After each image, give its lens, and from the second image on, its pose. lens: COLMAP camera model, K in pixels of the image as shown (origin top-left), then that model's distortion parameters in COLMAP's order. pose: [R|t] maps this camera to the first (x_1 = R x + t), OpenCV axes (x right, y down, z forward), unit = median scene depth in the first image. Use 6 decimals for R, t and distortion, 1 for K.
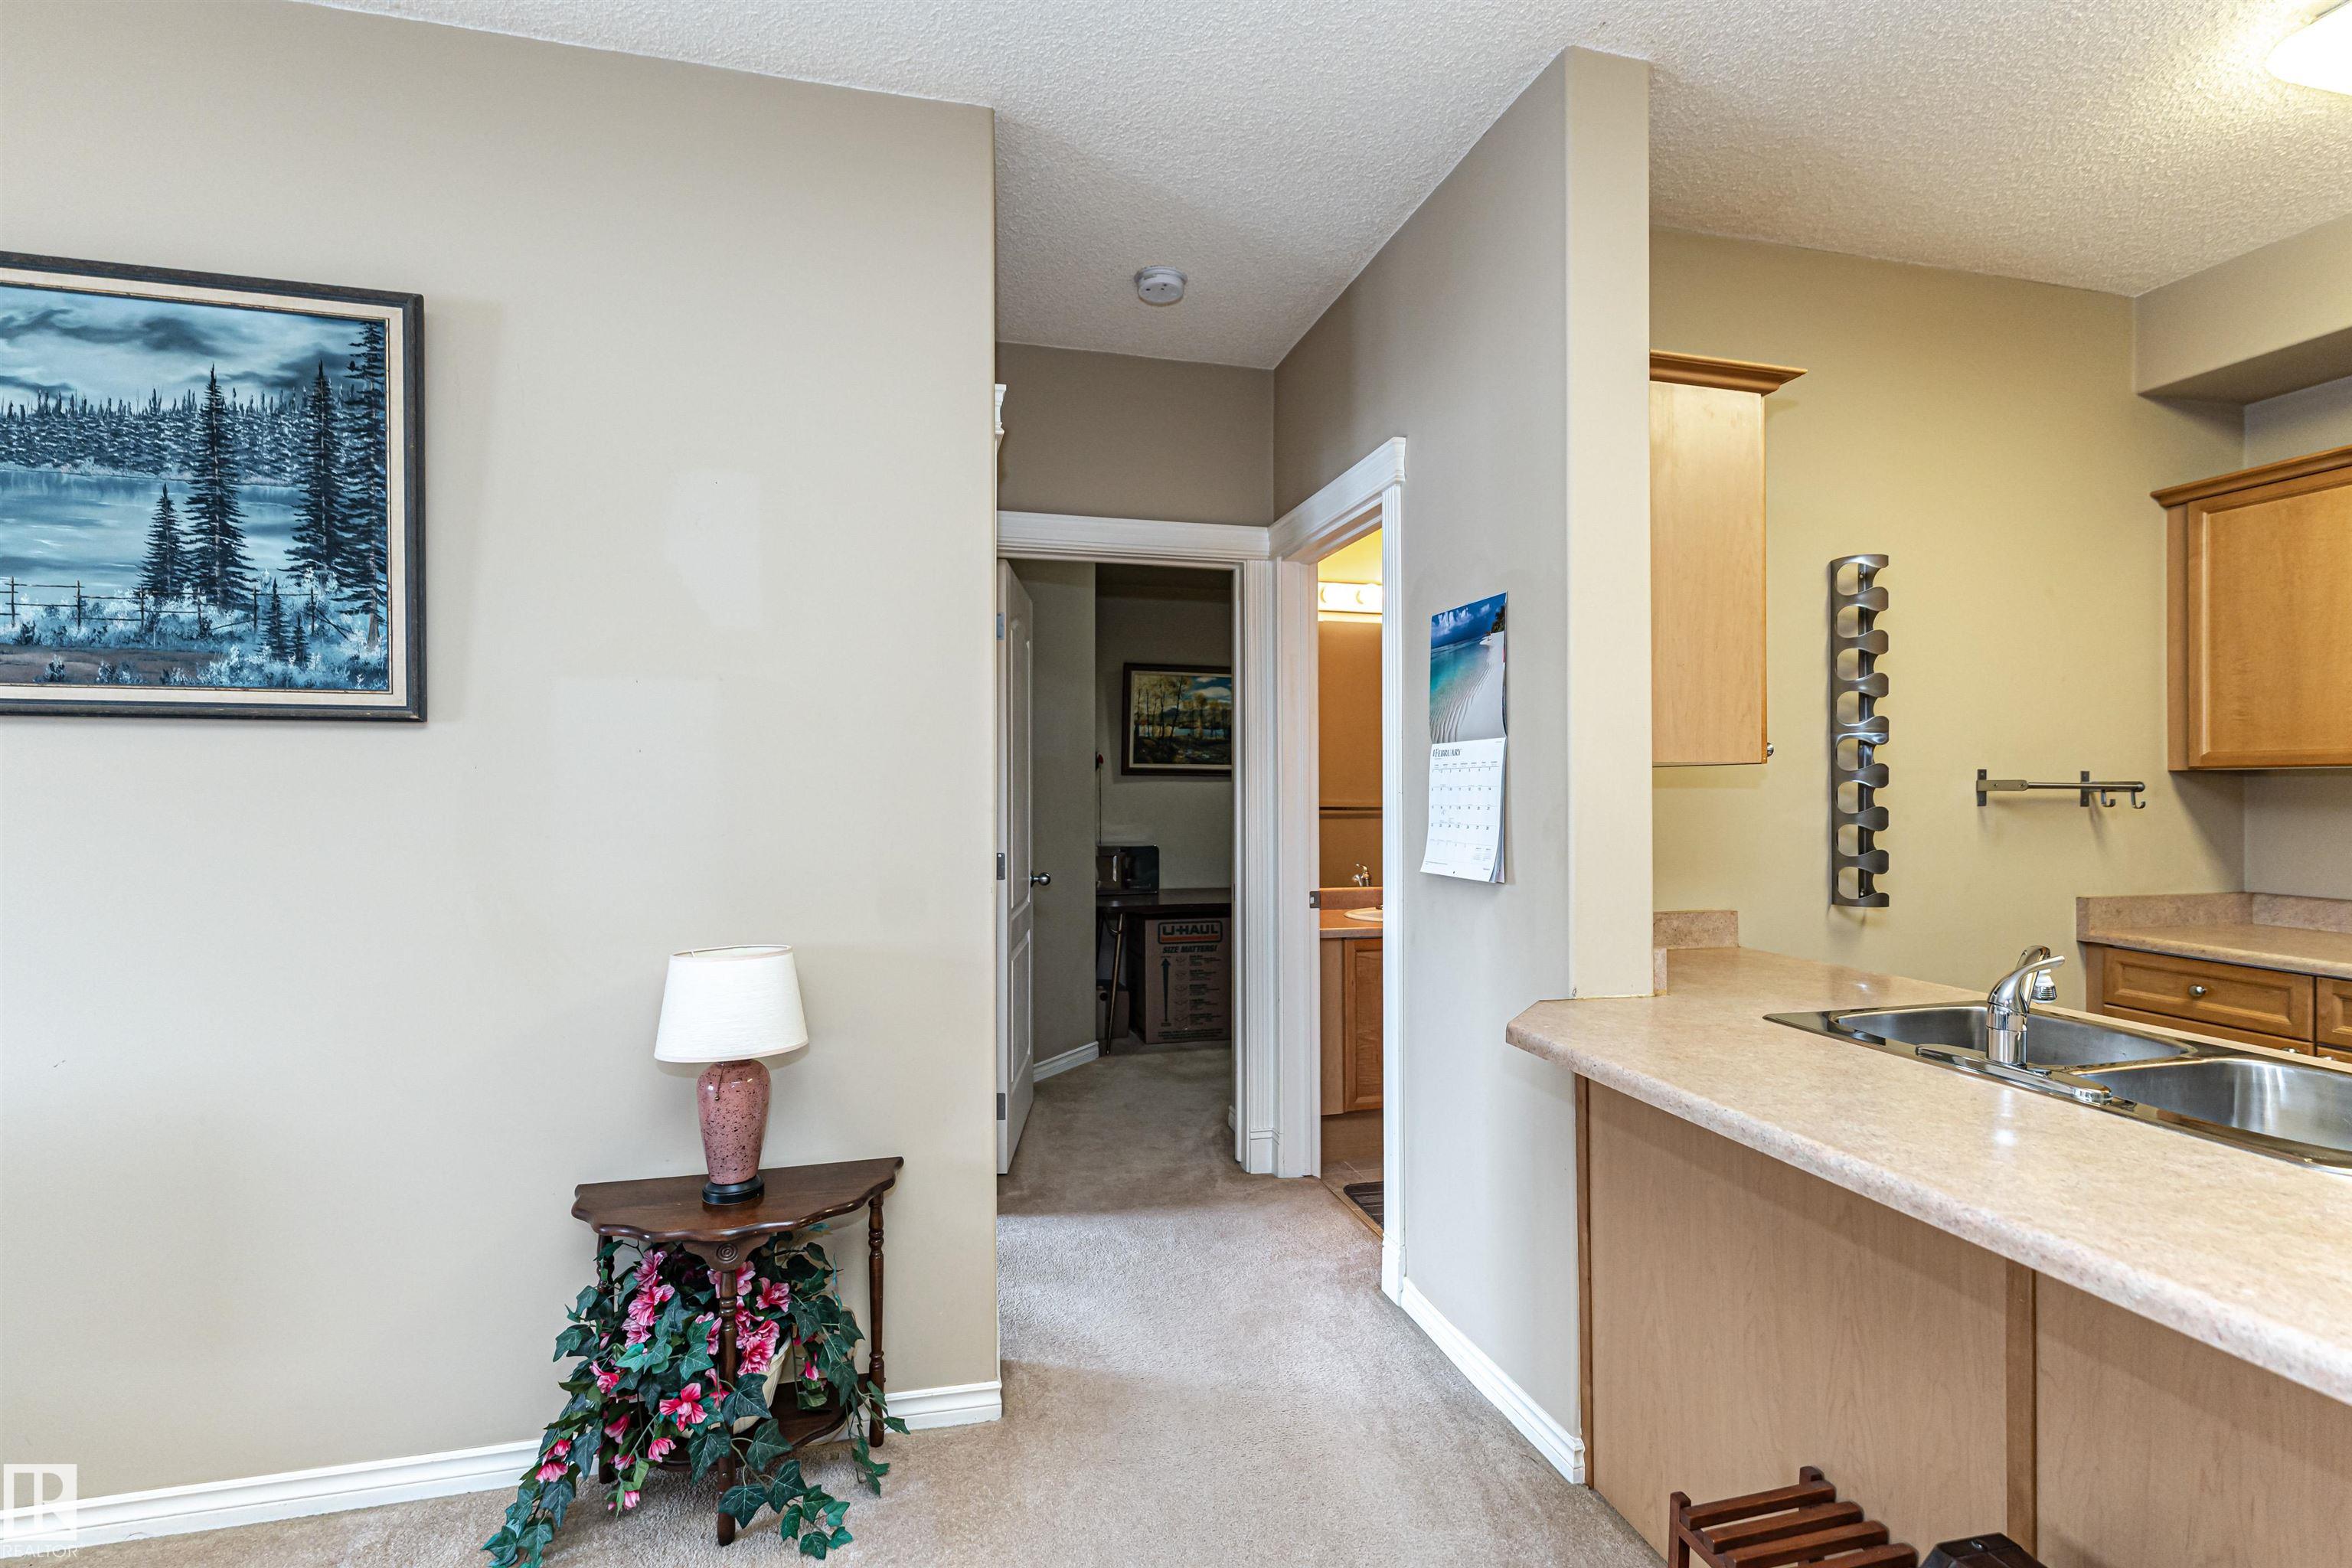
lens RADIAL K [[1083.2, 0, 1196.0], [0, 1083.2, 784.8], [0, 0, 1]] dist [0.005543, -0.003329]
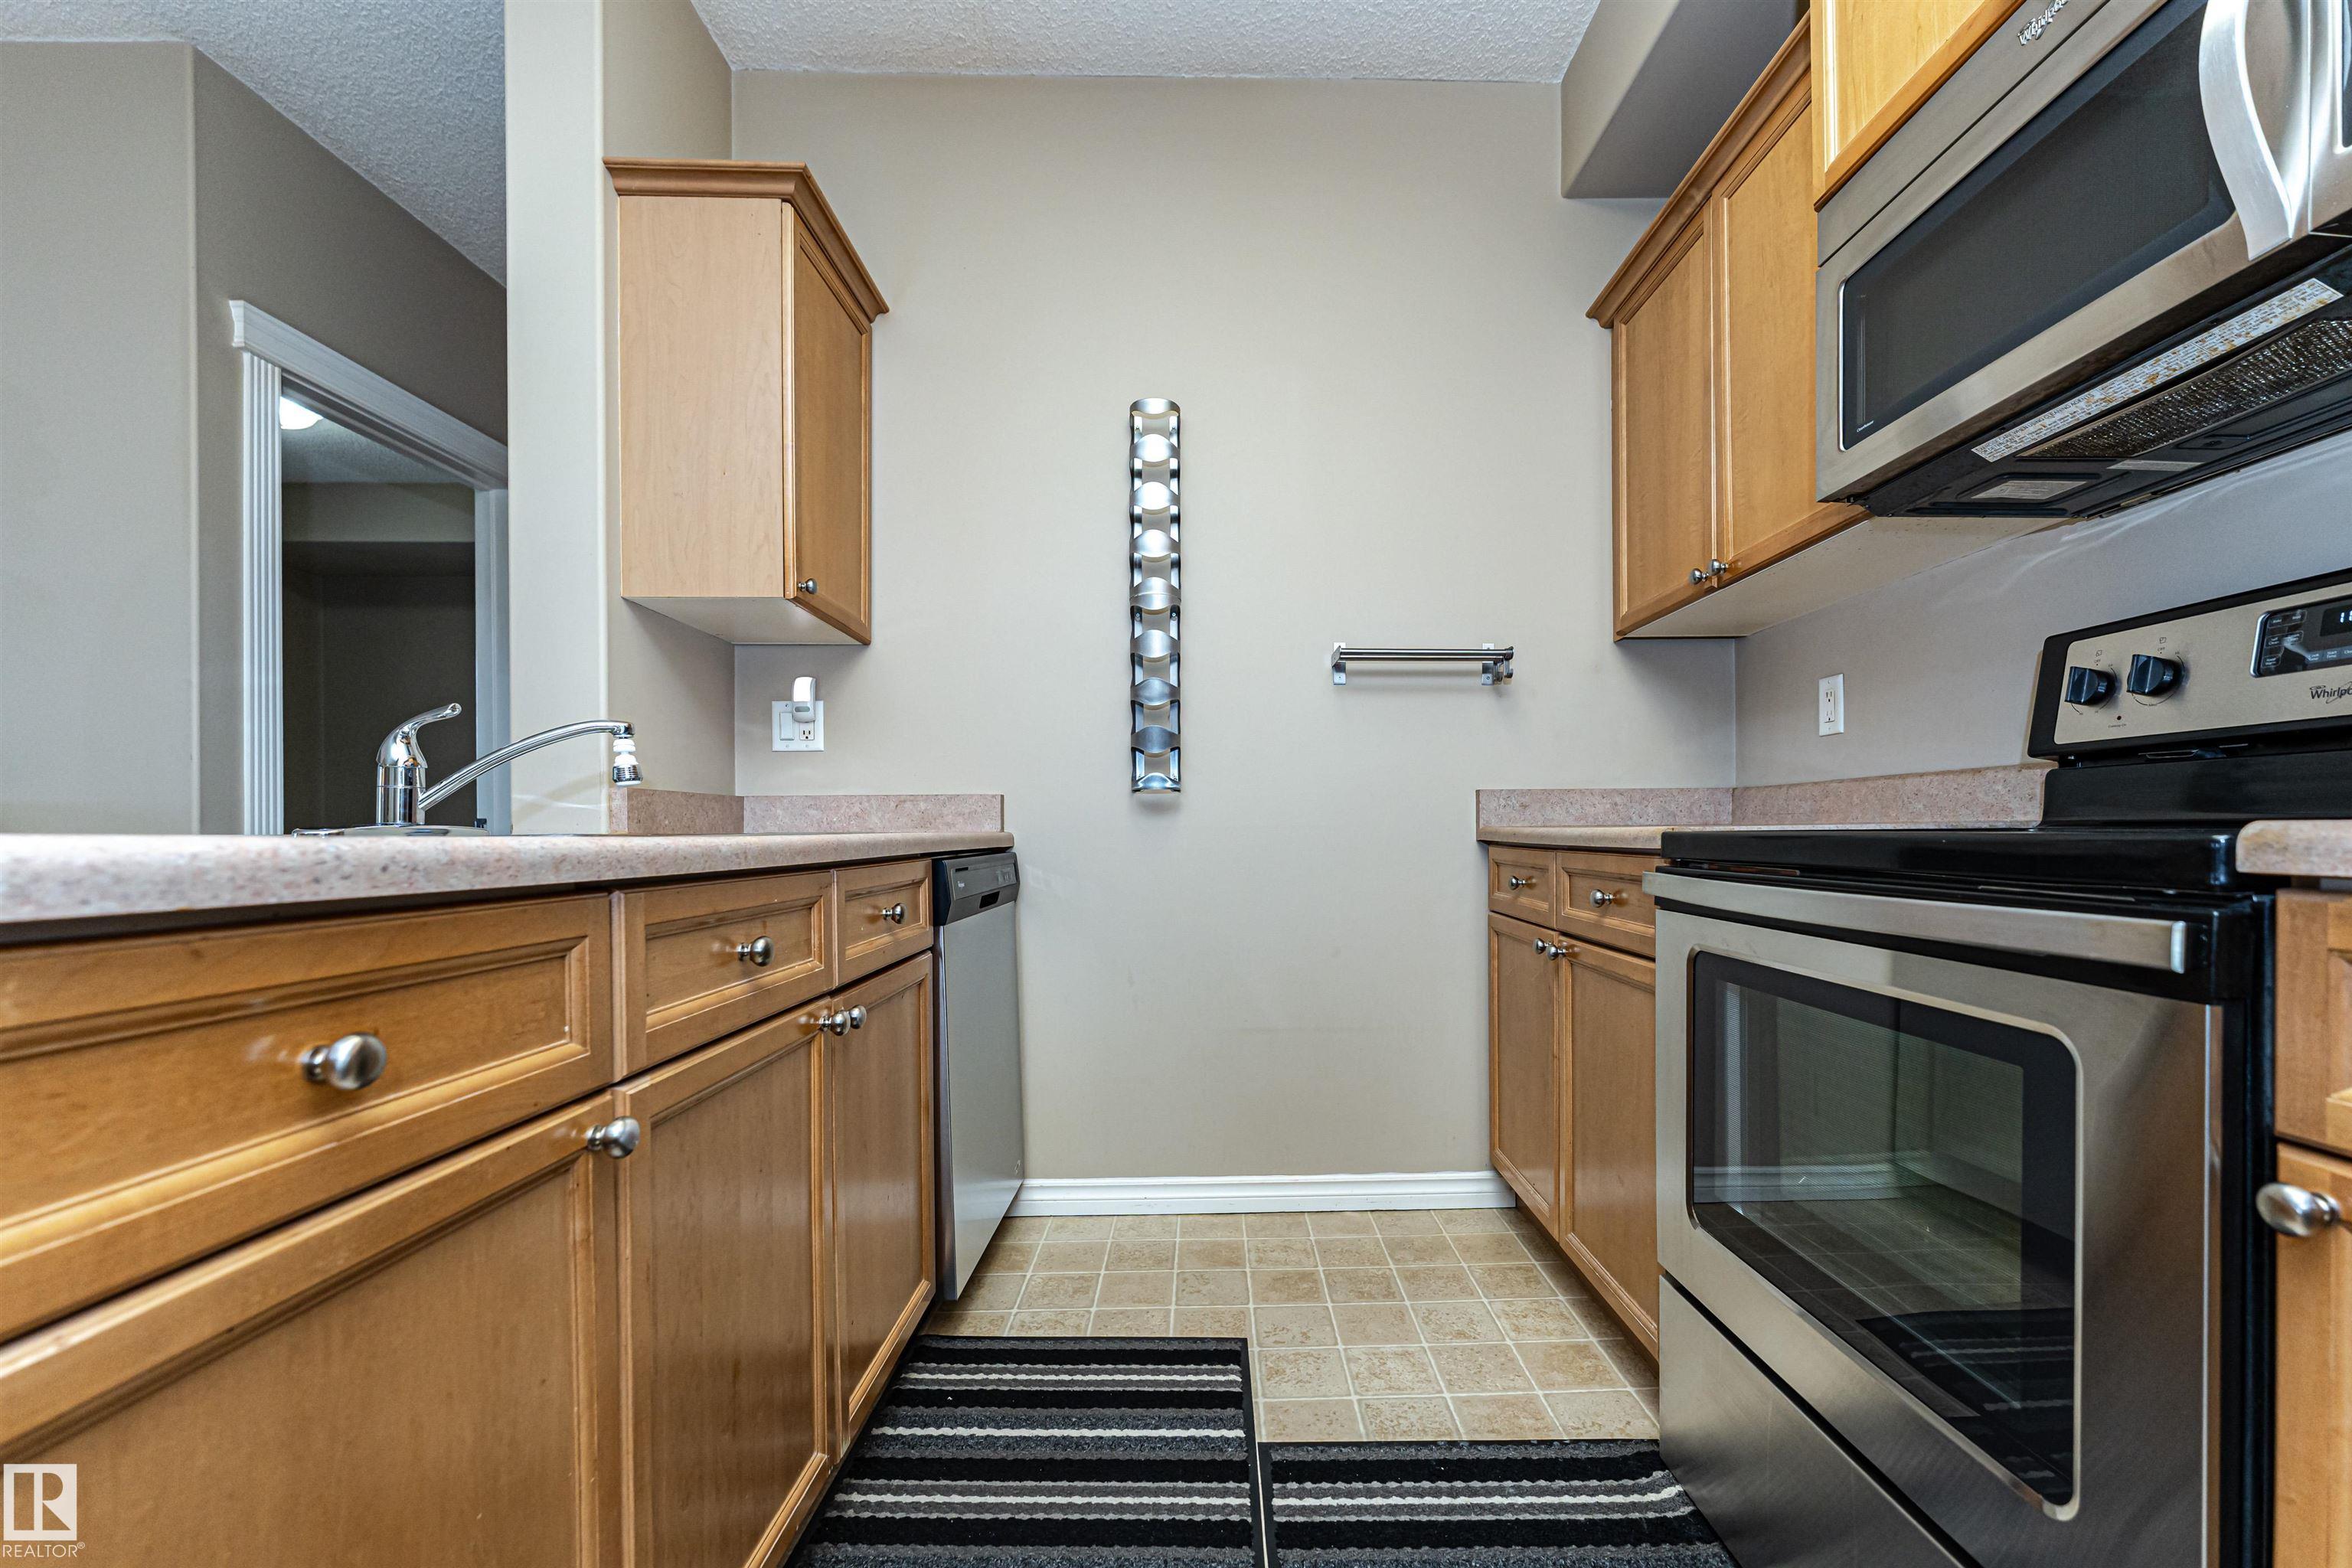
lens RADIAL K [[965.0, 0, 1193.3], [0, 965.0, 832.4], [0, 0, 1]] dist [0.002511, 0.000159]
pose [[0.973373, -0.003277, -0.229205, 1.203049], [0.005808, 0.999929, 0.010366, 0.199048], [0.229155, -0.011421, 0.973323, 0.316039]]
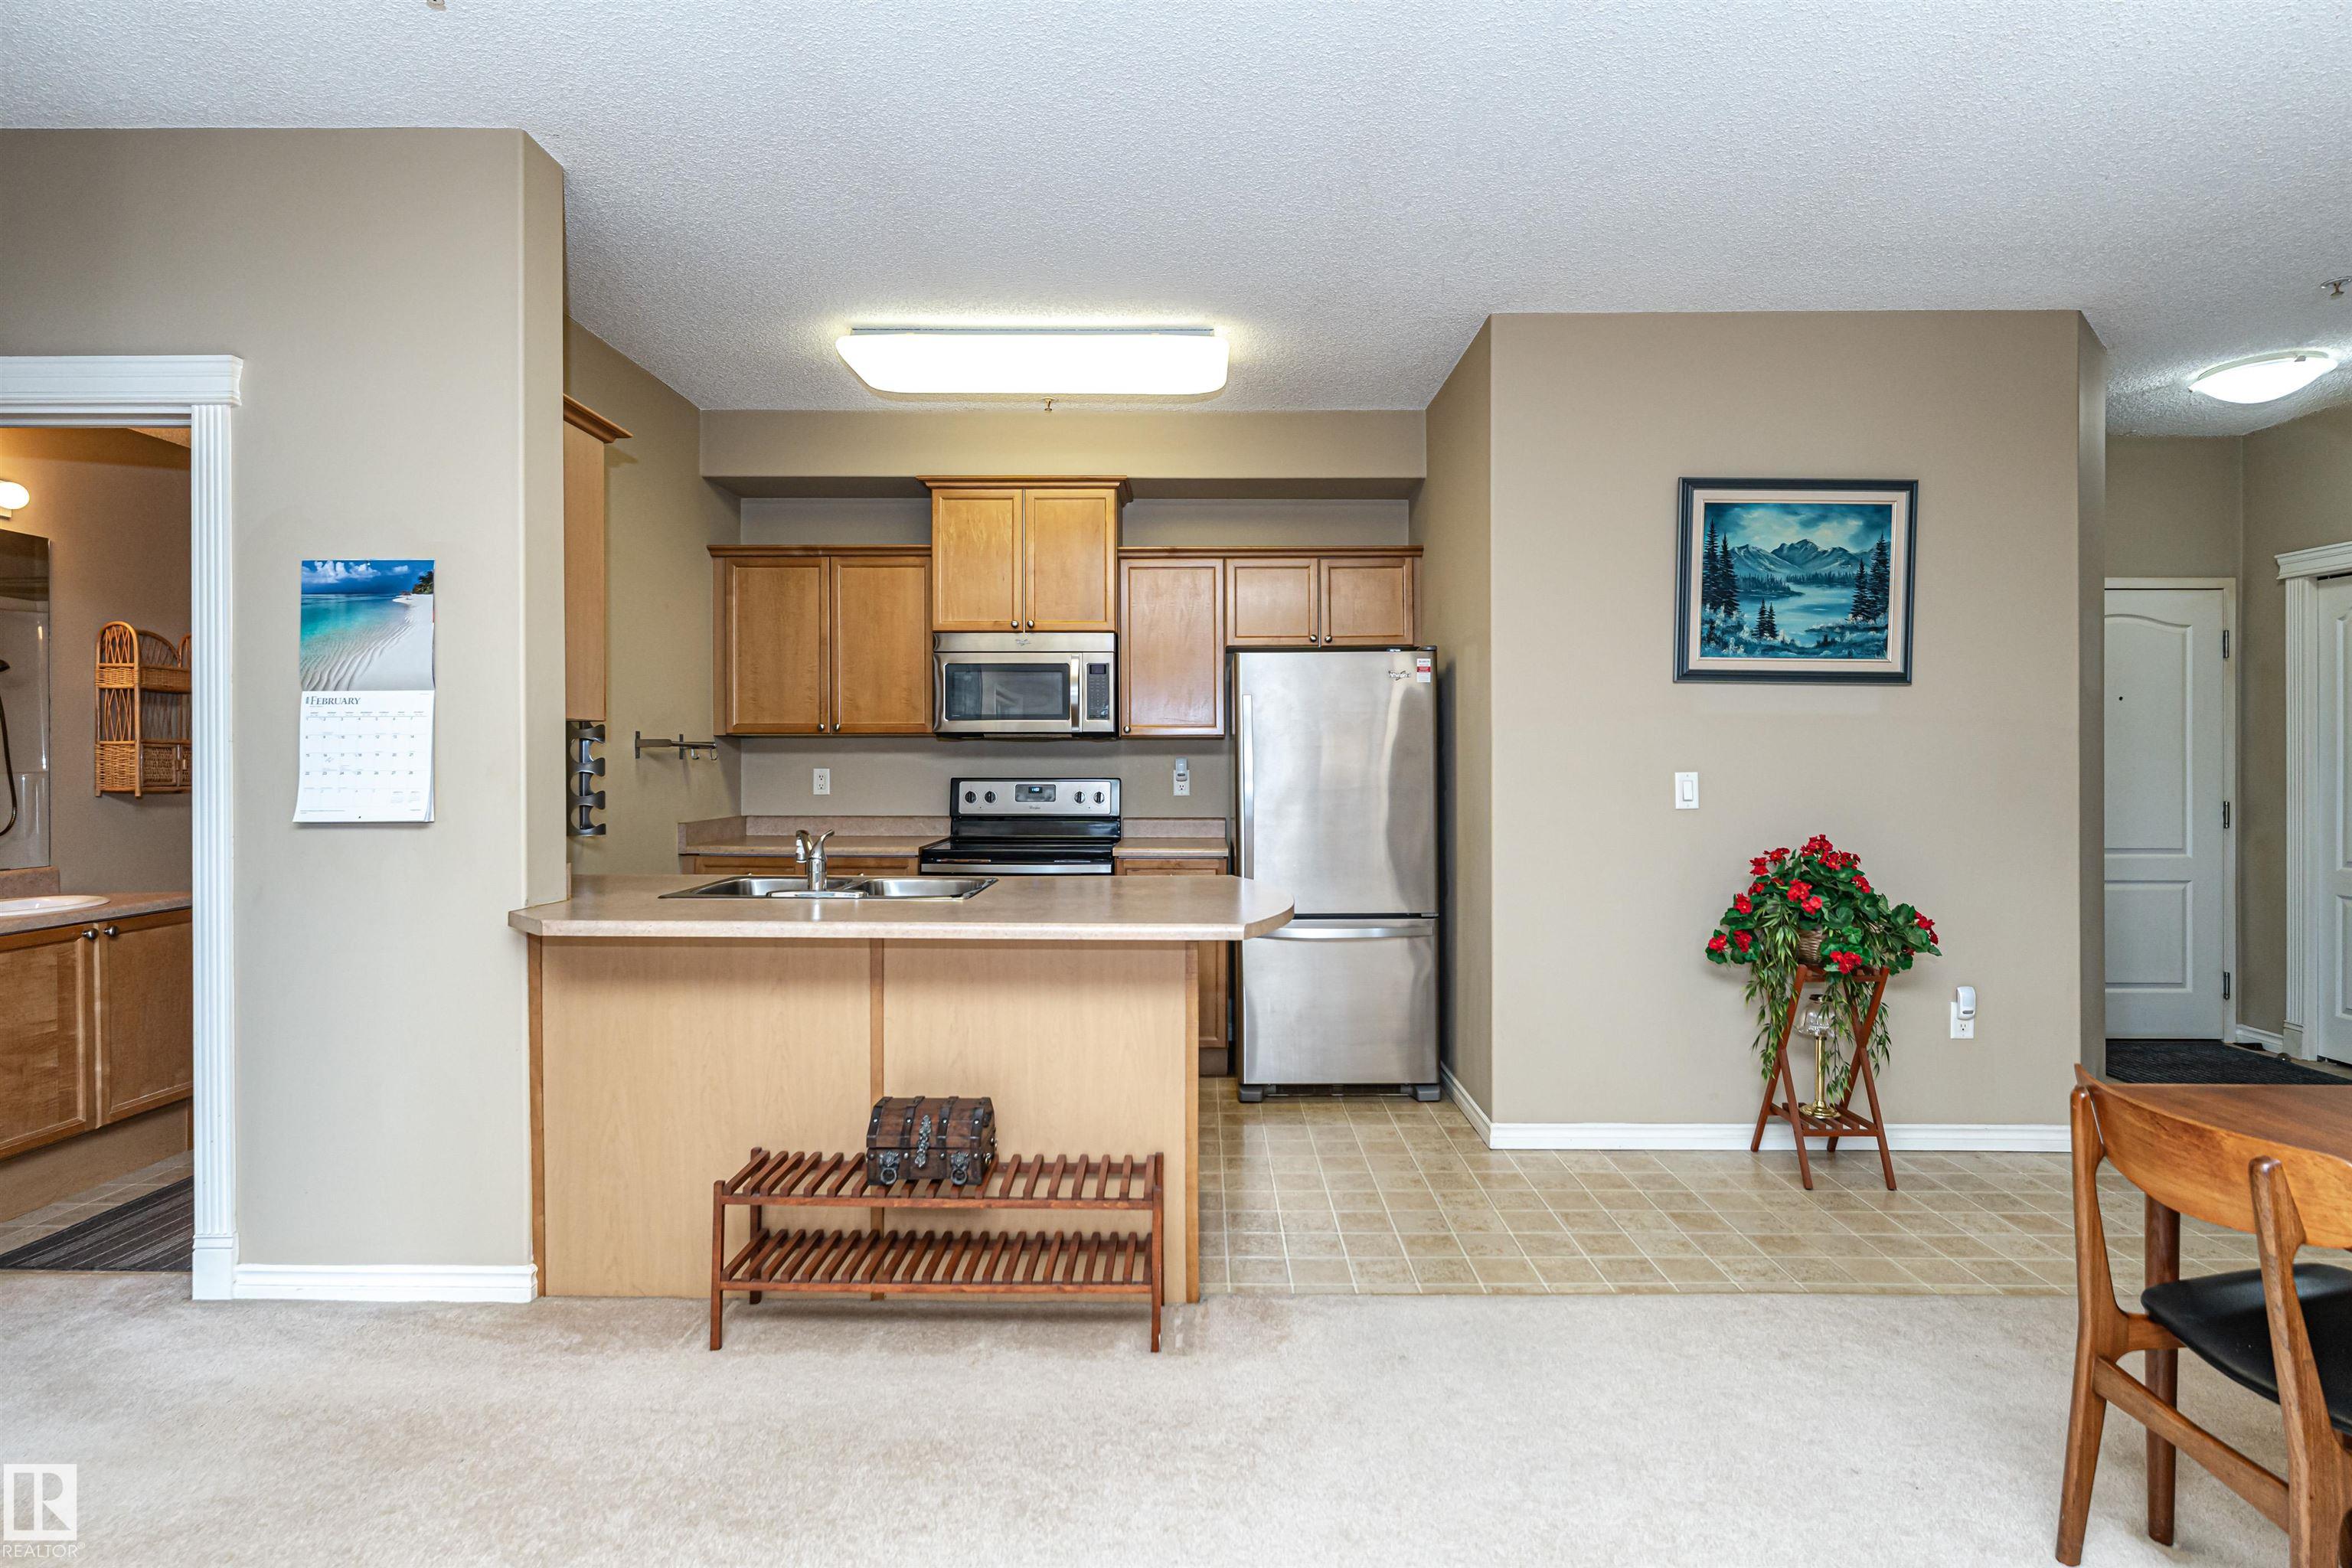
lens RADIAL K [[1192.6, 0, 1185.8], [0, 1192.6, 751.5], [0, 0, 1]] dist [-0.008961, 0.002320]
pose [[0.249967, 0.006044, 0.968235, -0.828650], [0.003356, 0.999969, -0.007109, 0.036278], [-0.968249, 0.005026, 0.249939, -0.060256]]
